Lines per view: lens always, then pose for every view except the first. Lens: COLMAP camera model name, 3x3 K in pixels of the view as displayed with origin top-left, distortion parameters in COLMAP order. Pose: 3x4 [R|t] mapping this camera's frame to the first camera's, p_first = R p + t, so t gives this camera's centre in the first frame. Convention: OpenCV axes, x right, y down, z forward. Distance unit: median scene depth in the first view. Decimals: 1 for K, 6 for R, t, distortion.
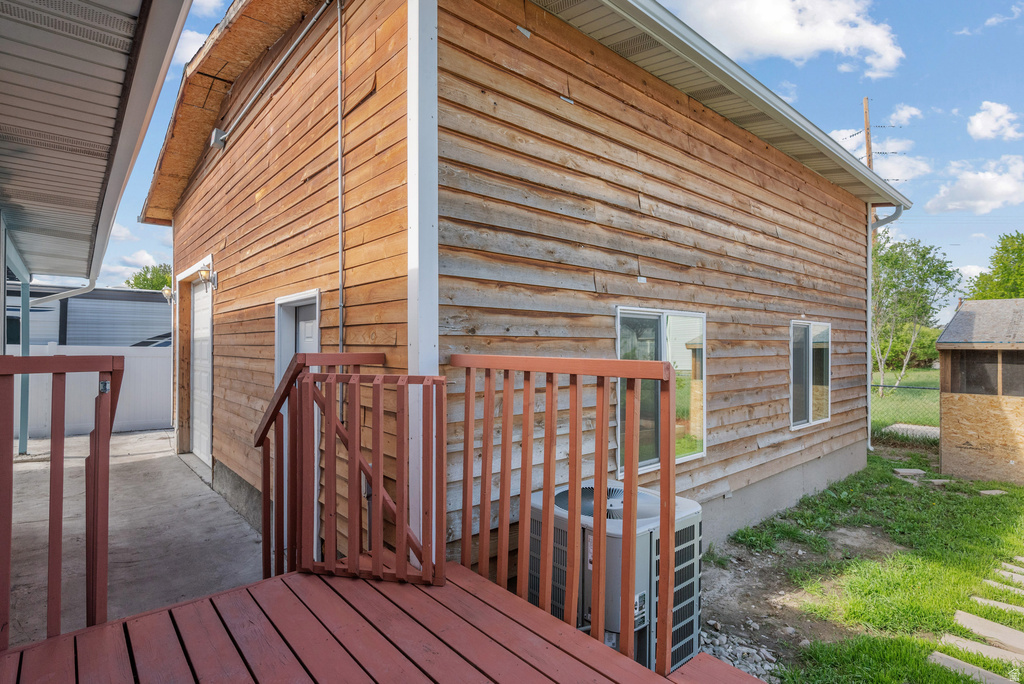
lens RADIAL K [[516.6, 0, 512.0], [0, 516.6, 342.0], [0, 0, 1]] dist [-0.002854, 0.000146]
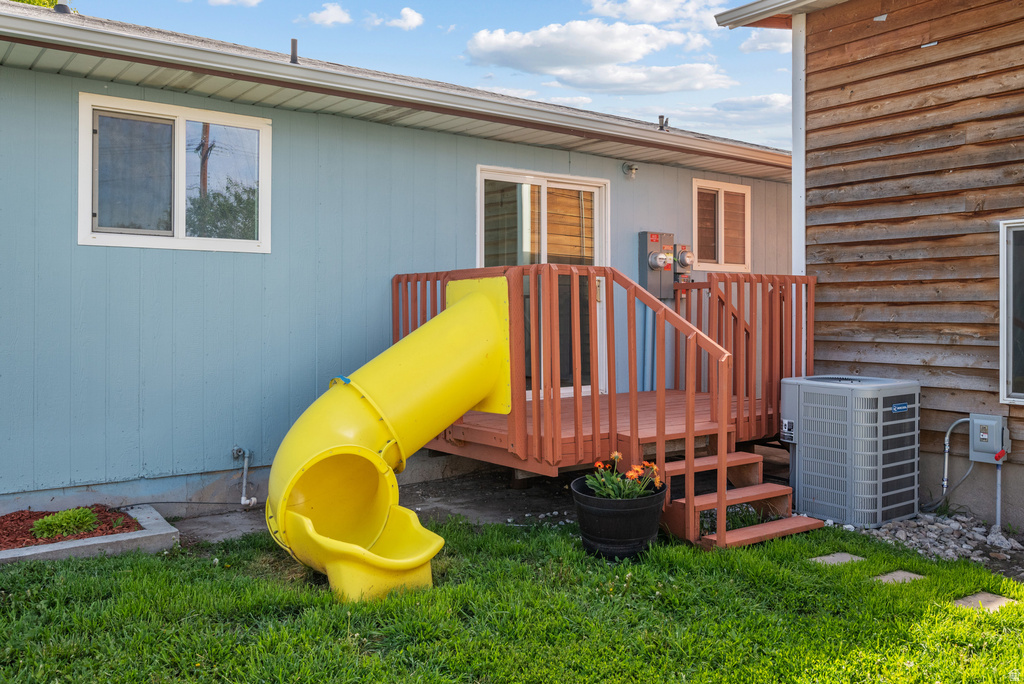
lens RADIAL K [[843.8, 0, 511.9], [0, 843.8, 313.2], [0, 0, 1]] dist [-0.001516, -0.000449]
pose [[-0.073781, -0.000880, -0.997274, 1.872339], [0.004299, 0.999990, -0.001200, 0.100870], [0.997265, -0.004376, -0.073776, 0.220619]]
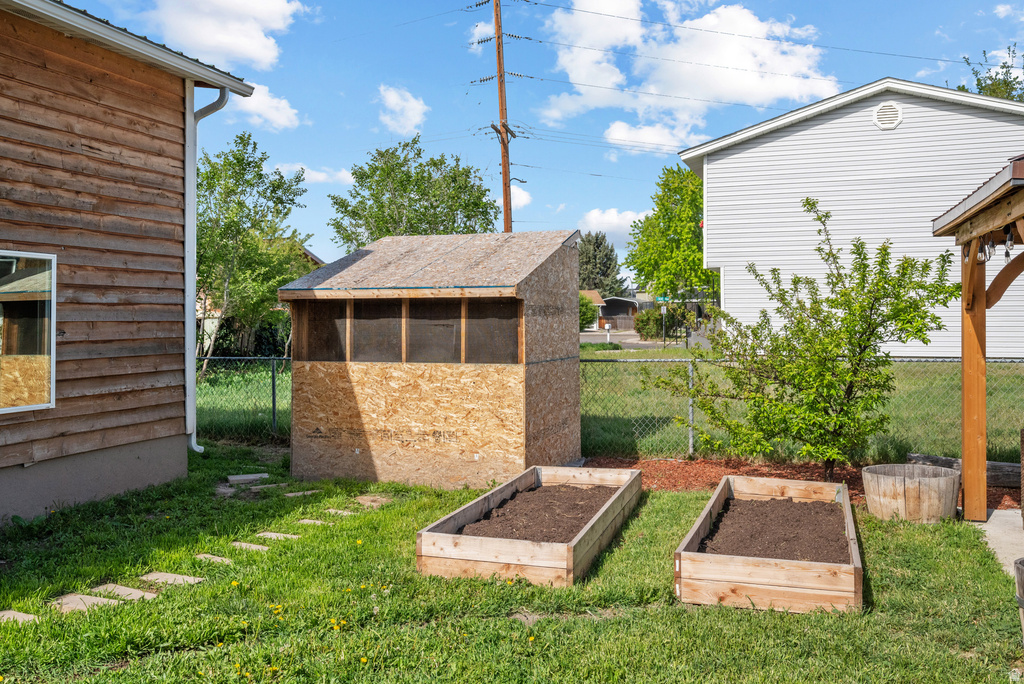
lens RADIAL K [[895.5, 0, 511.1], [0, 895.5, 312.6], [0, 0, 1]] dist [-0.006413, -0.000916]
pose [[0.861881, -0.001947, 0.507108, 0.986135], [0.001128, 0.999998, 0.001923, 0.061822], [-0.507110, -0.001086, 0.861881, -0.432653]]
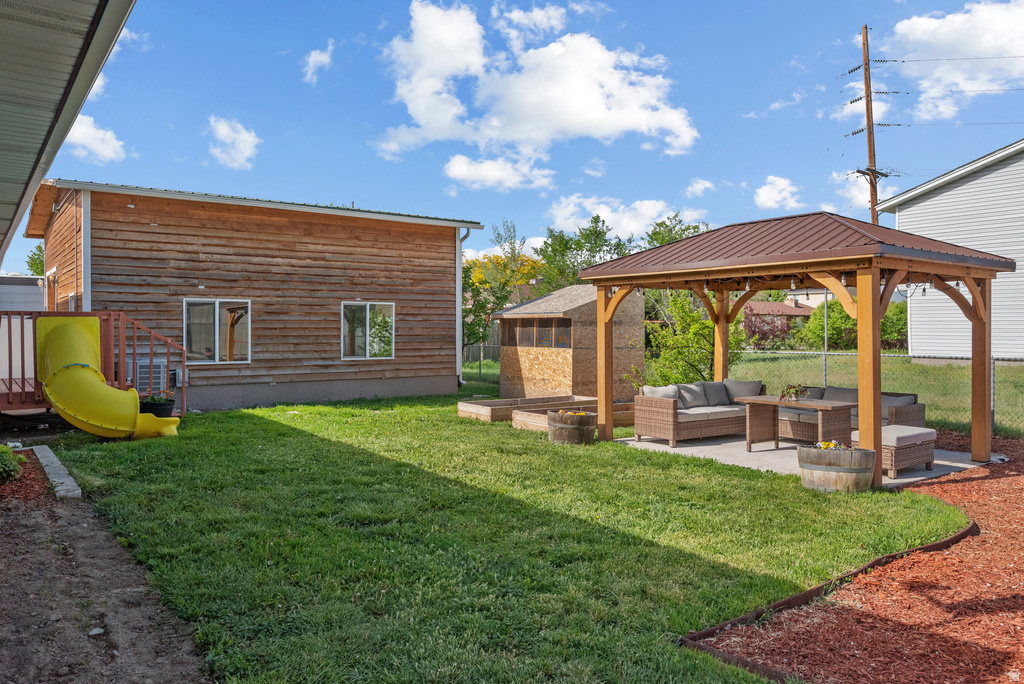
lens RADIAL K [[755.4, 0, 513.4], [0, 755.4, 328.8], [0, 0, 1]] dist [-0.000582, -0.001395]
pose [[0.996345, 0.000185, -0.085422, 2.246753], [0.000584, 0.999959, 0.008988, 0.052288], [0.085420, -0.009005, 0.996304, -2.726678]]
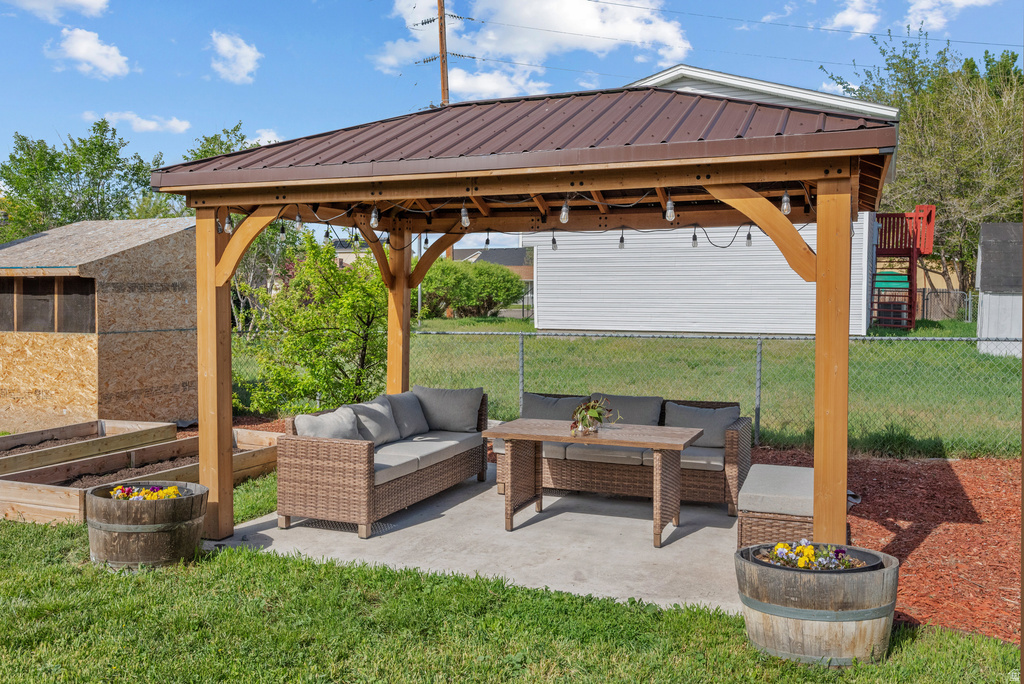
lens RADIAL K [[885.7, 0, 512.0], [0, 885.7, 342.0], [0, 0, 1]] dist [-0.004346, 0.001811]
pose [[0.886554, -0.025671, 0.461913, 2.085212], [-0.004046, 0.997991, 0.063229, 0.050604], [-0.462608, -0.057925, 0.884669, -1.429743]]
